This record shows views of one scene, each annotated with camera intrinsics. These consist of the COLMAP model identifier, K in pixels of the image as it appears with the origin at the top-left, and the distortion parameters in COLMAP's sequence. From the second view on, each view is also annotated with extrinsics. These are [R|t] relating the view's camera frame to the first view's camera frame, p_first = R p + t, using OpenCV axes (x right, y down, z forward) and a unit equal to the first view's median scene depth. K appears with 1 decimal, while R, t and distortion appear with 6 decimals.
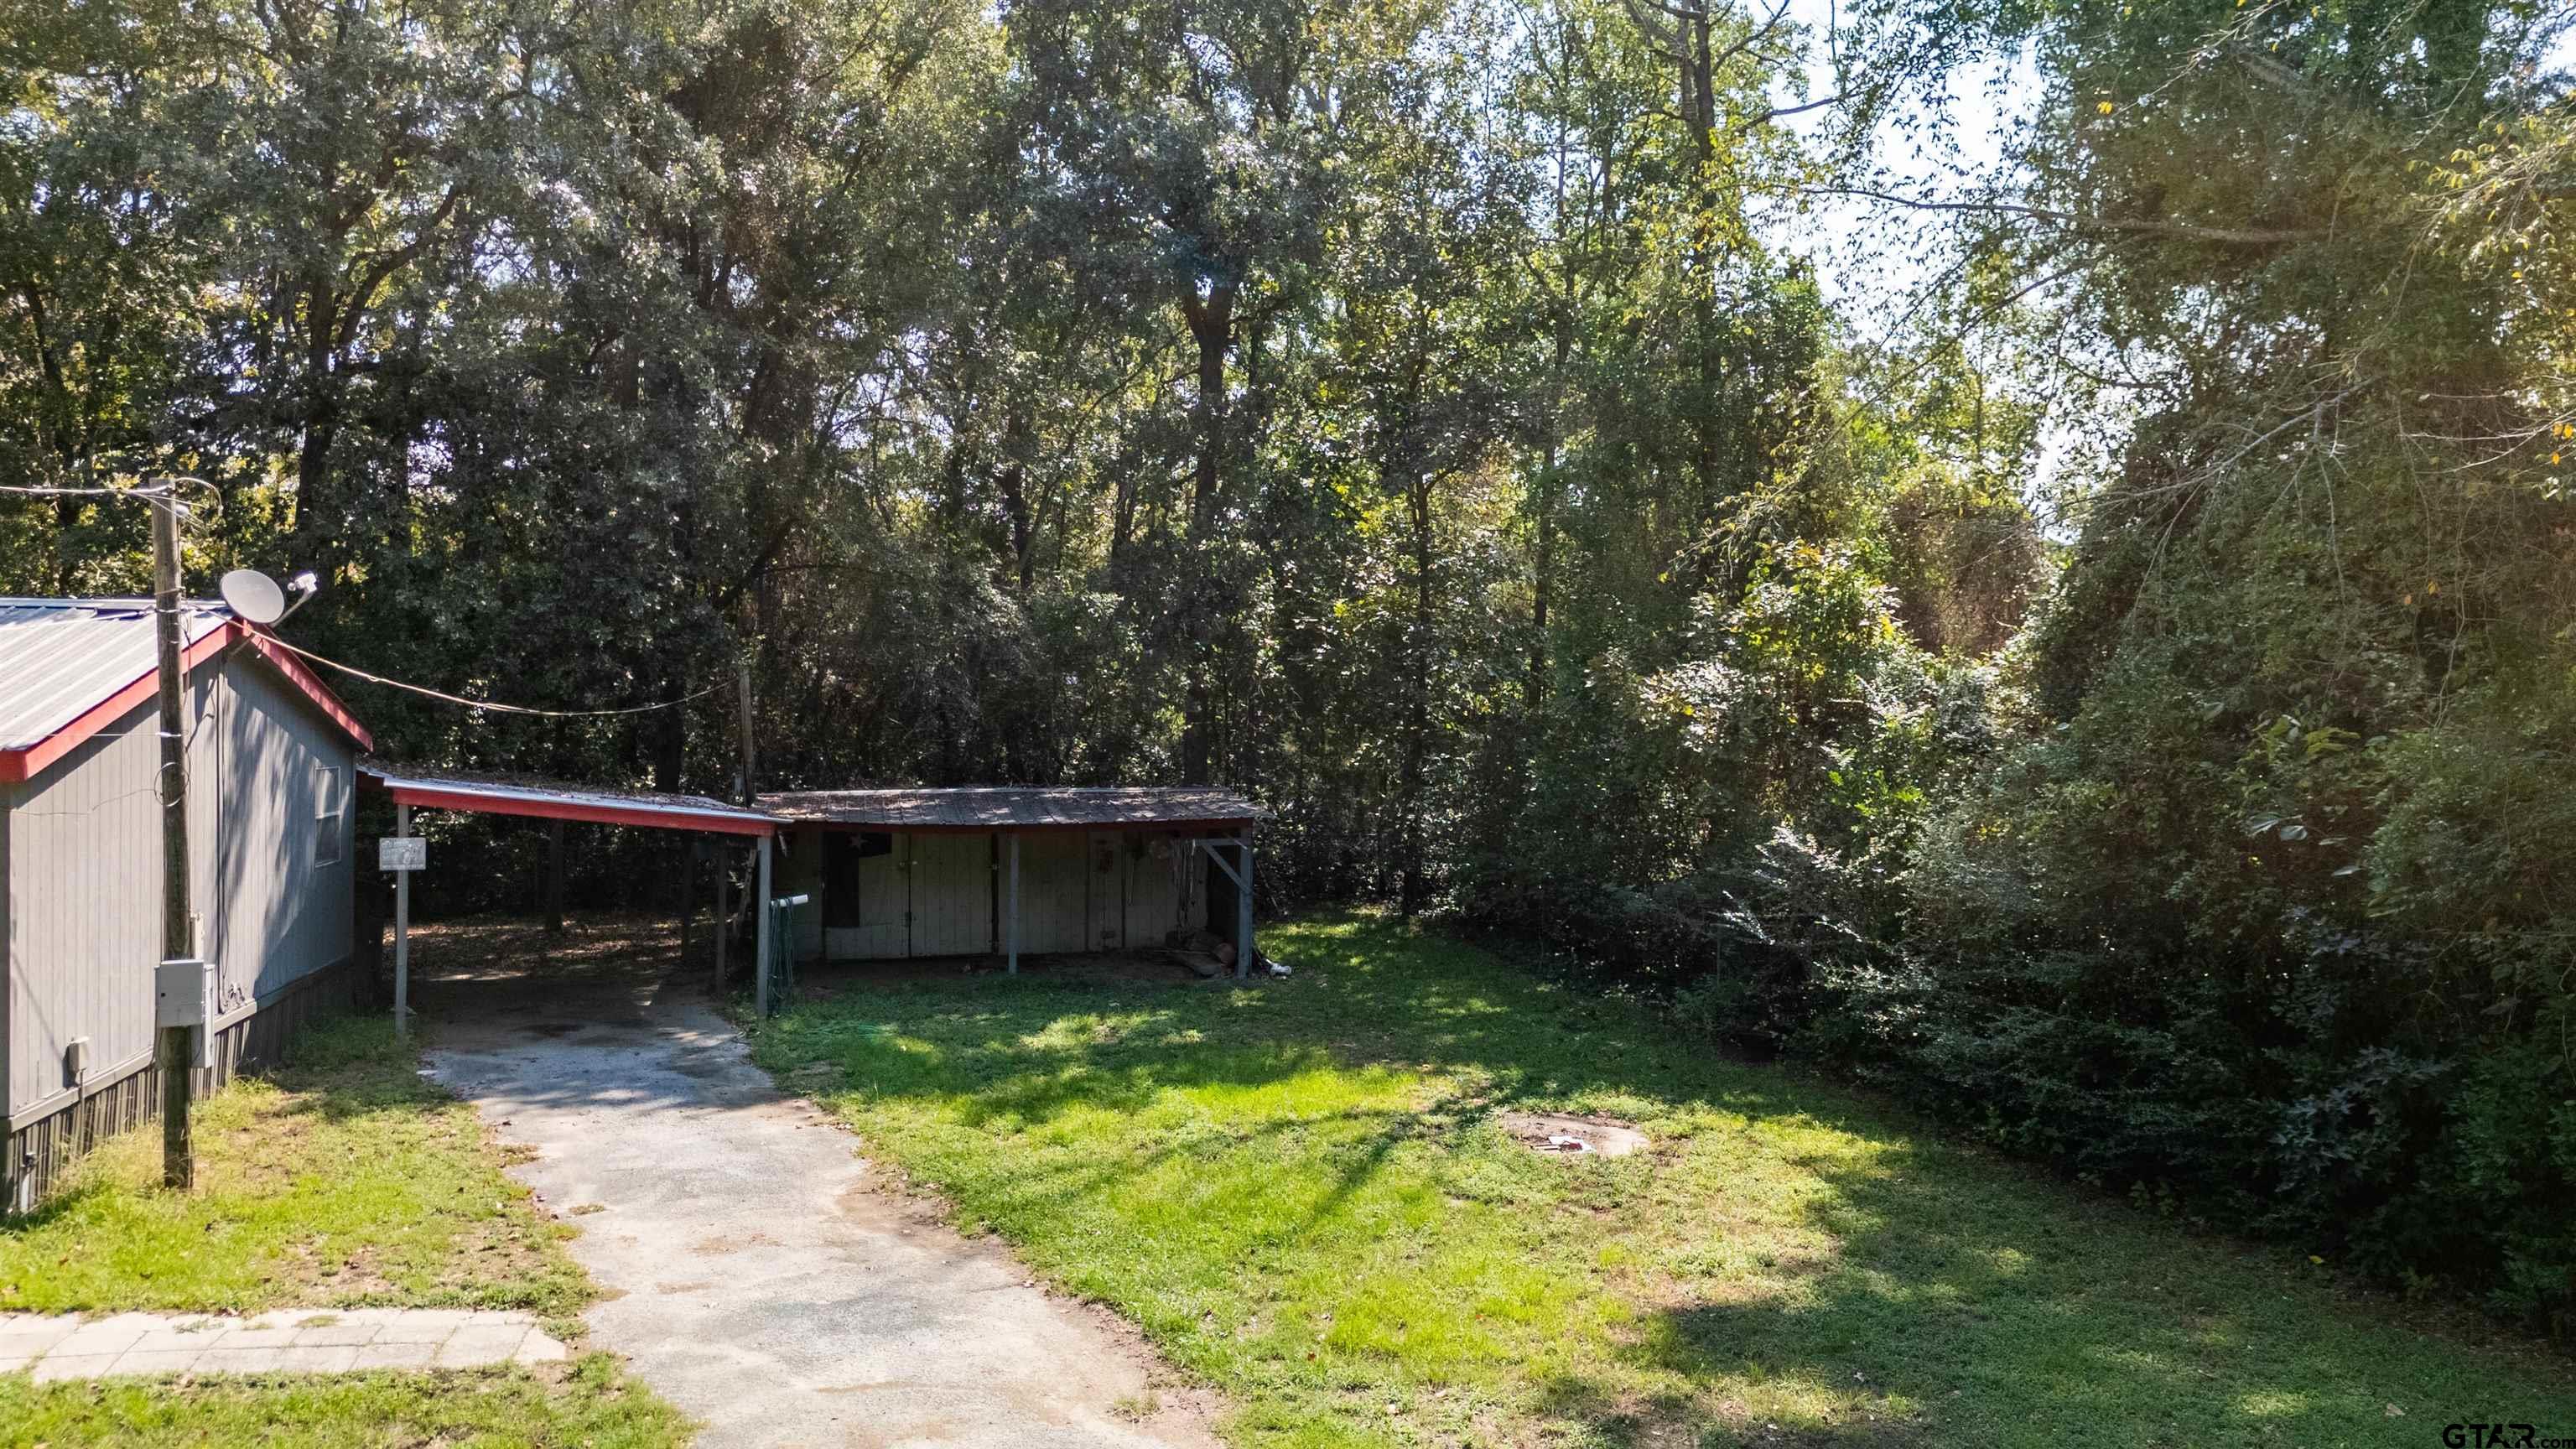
lens RADIAL K [[1868.8, 0, 1288.0], [0, 1868.8, 724.5], [0, 0, 1]] dist [0.052129, -0.057251]
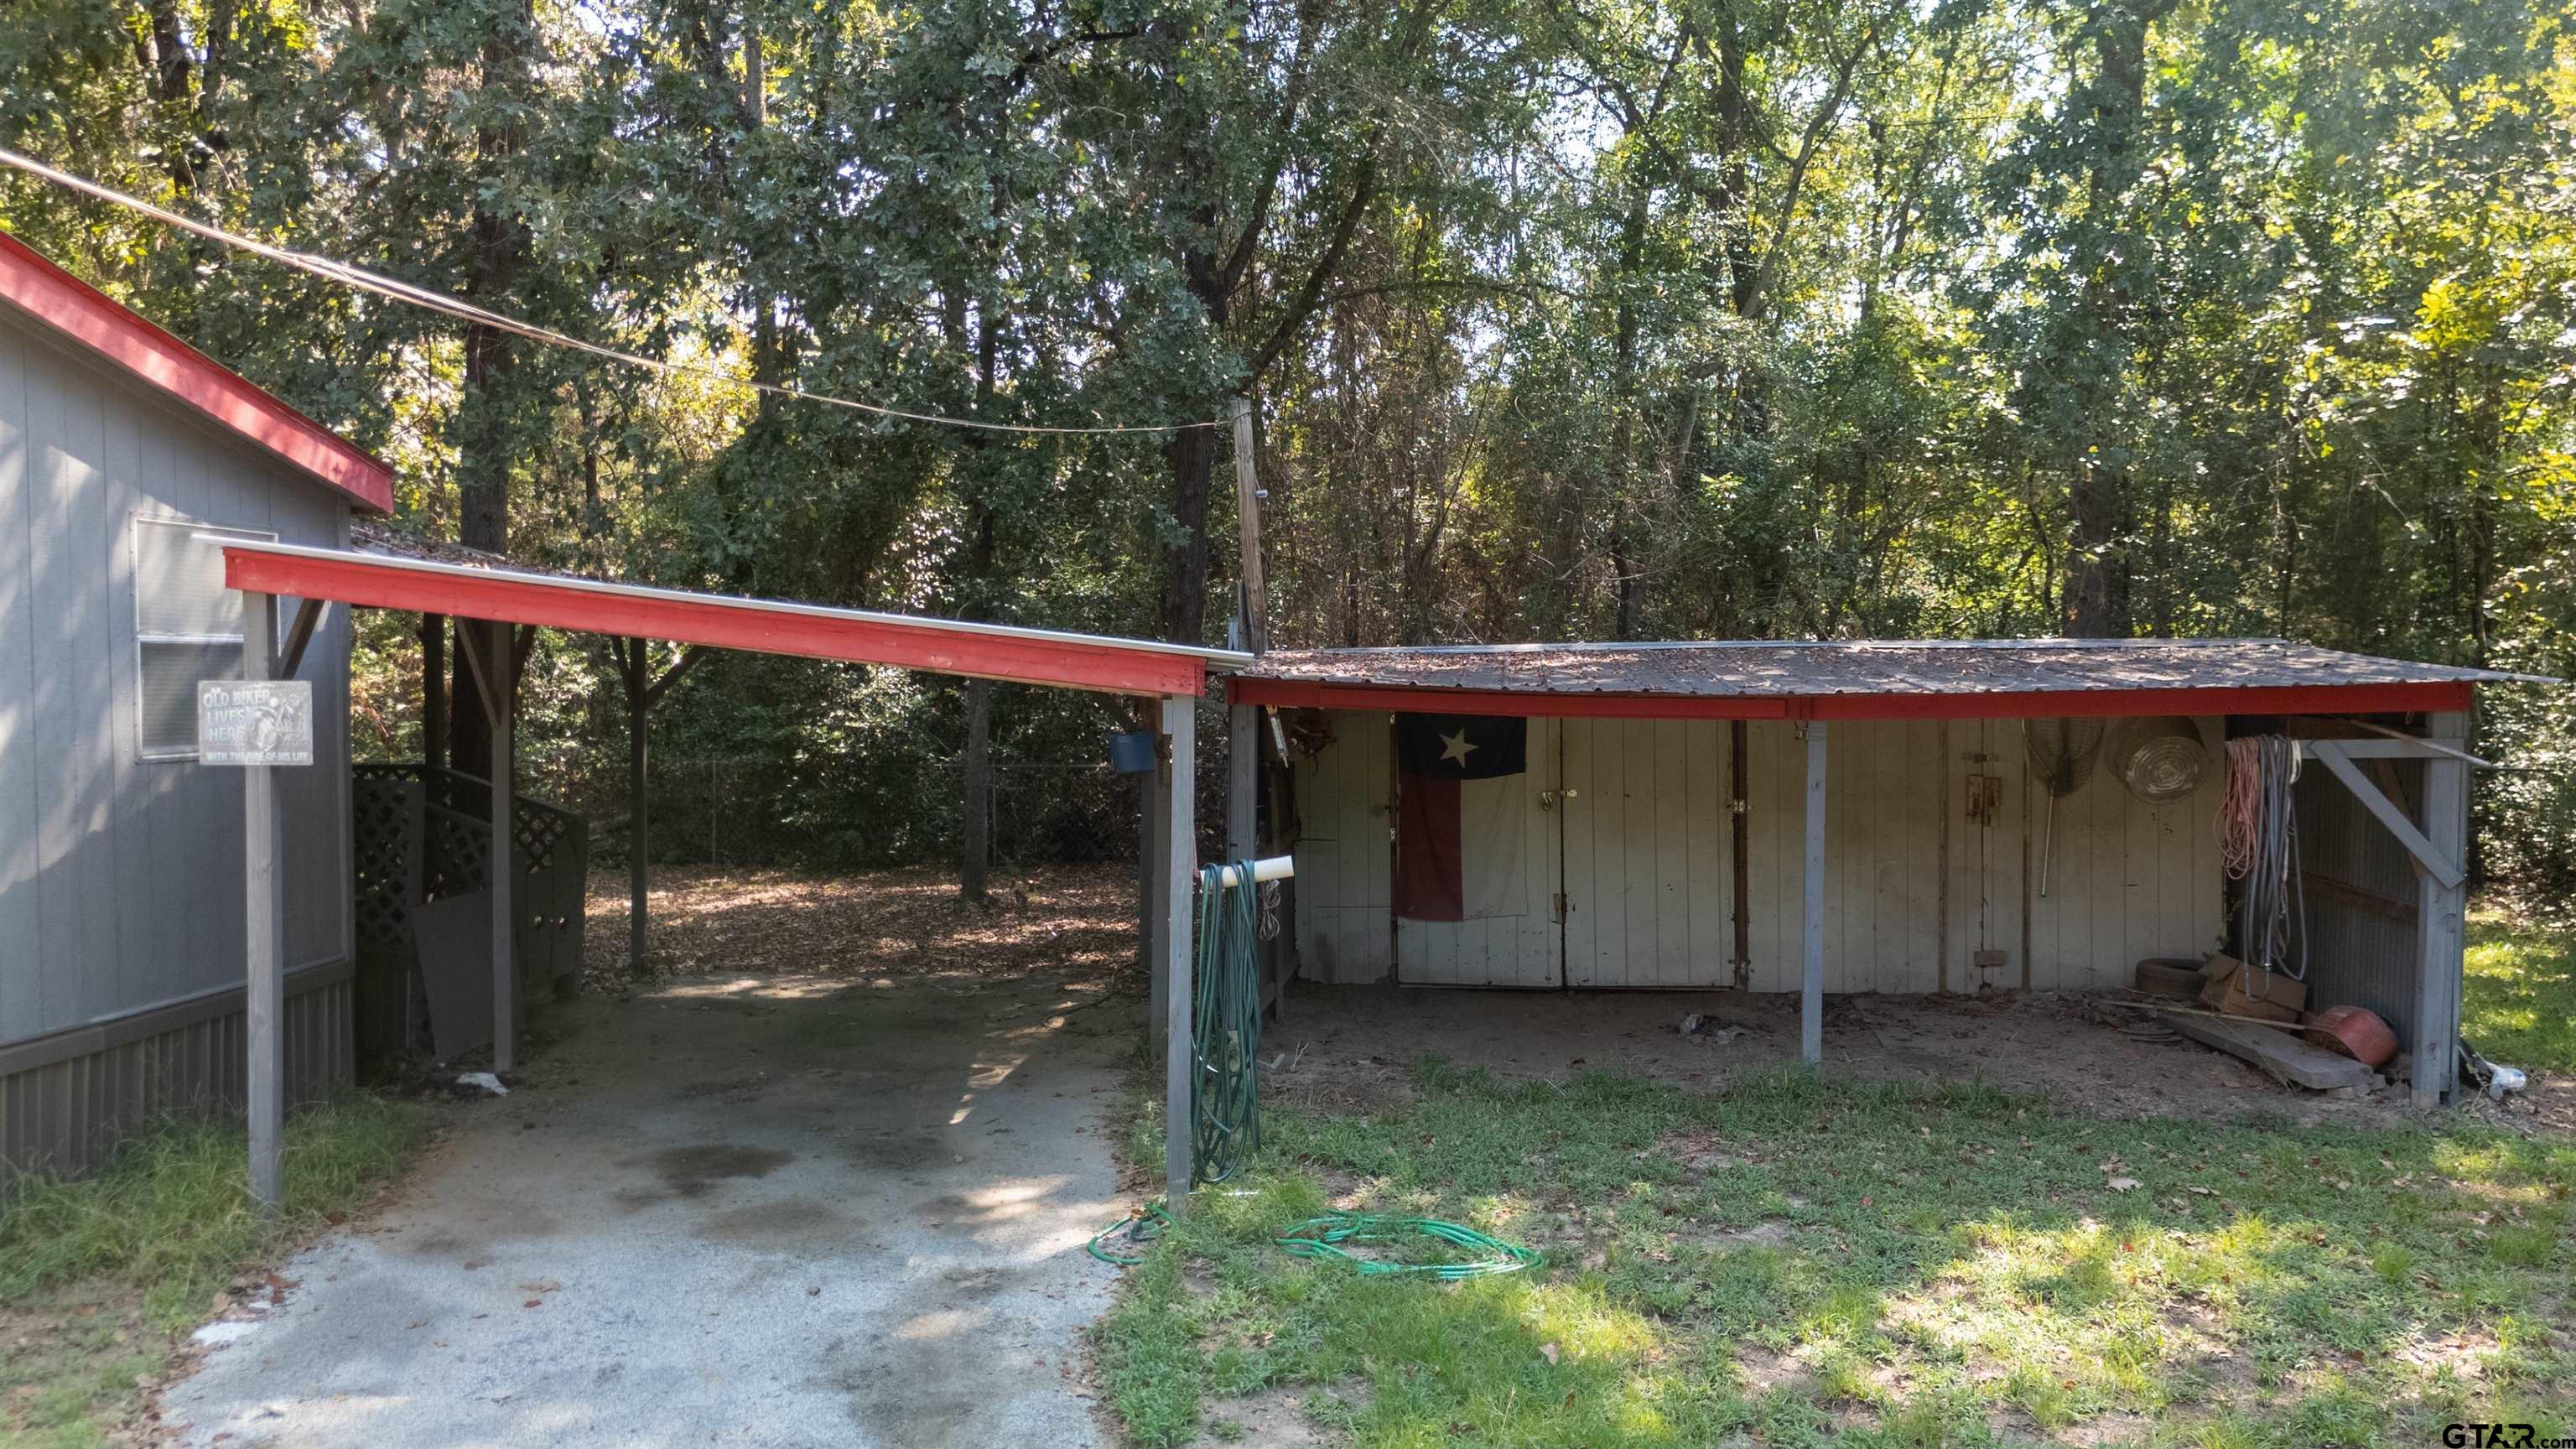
lens RADIAL K [[1868.8, 0, 1288.0], [0, 1868.8, 724.5], [0, 0, 1]] dist [0.052129, -0.057251]
pose [[0.939467, 0.004025, -0.342616, -0.111030], [0.004538, 0.999697, 0.024187, 0.047833], [0.342610, -0.024278, 0.939164, 0.562359]]
